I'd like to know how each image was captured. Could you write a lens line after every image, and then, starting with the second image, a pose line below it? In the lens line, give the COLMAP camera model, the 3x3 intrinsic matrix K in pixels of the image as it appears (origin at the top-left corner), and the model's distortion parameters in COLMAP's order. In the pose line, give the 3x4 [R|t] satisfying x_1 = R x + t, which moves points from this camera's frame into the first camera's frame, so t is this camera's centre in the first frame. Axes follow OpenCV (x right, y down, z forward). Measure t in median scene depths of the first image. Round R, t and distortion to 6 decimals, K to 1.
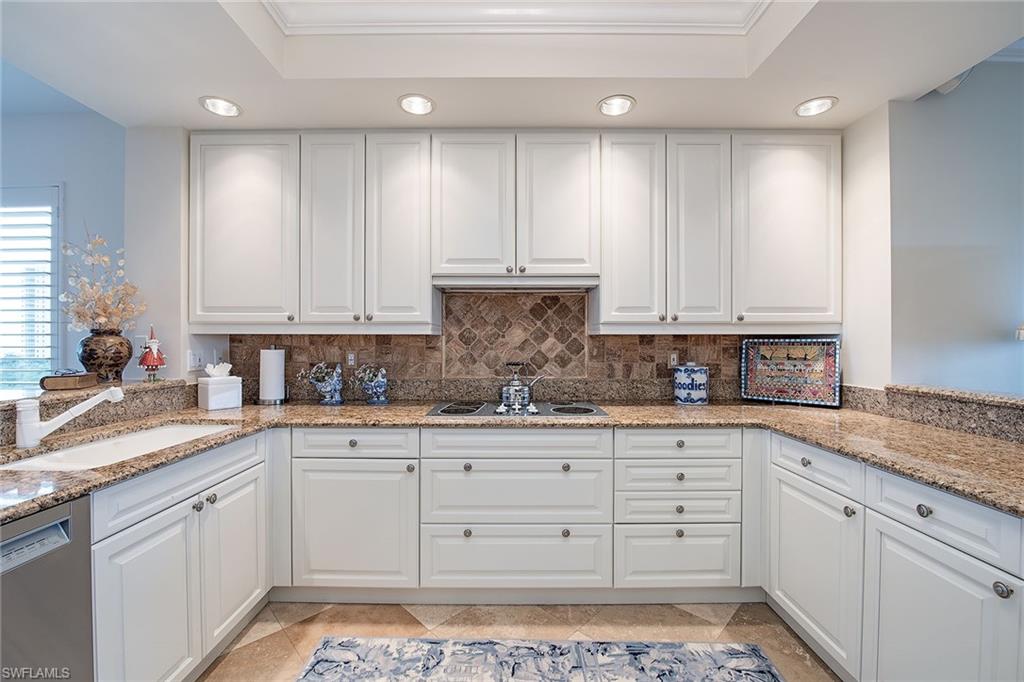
lens RADIAL K [[416.6, 0, 512.0], [0, 416.6, 341.0], [0, 0, 1]] dist [-0.018373, -0.000358]
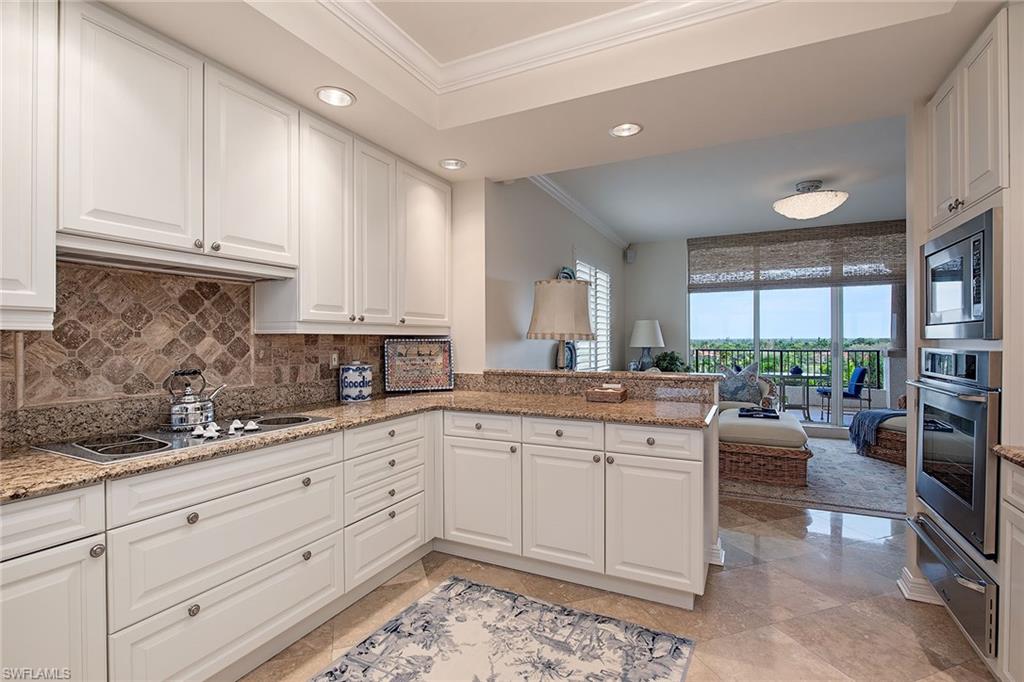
lens RADIAL K [[494.9, 0, 512.0], [0, 494.9, 341.0], [0, 0, 1]] dist [-0.001072, -0.009162]
pose [[0.426665, -0.002648, 0.904406, -0.560992], [0.003611, 0.999993, 0.001224, 0.000535], [-0.904403, 0.002743, 0.426671, 0.125529]]
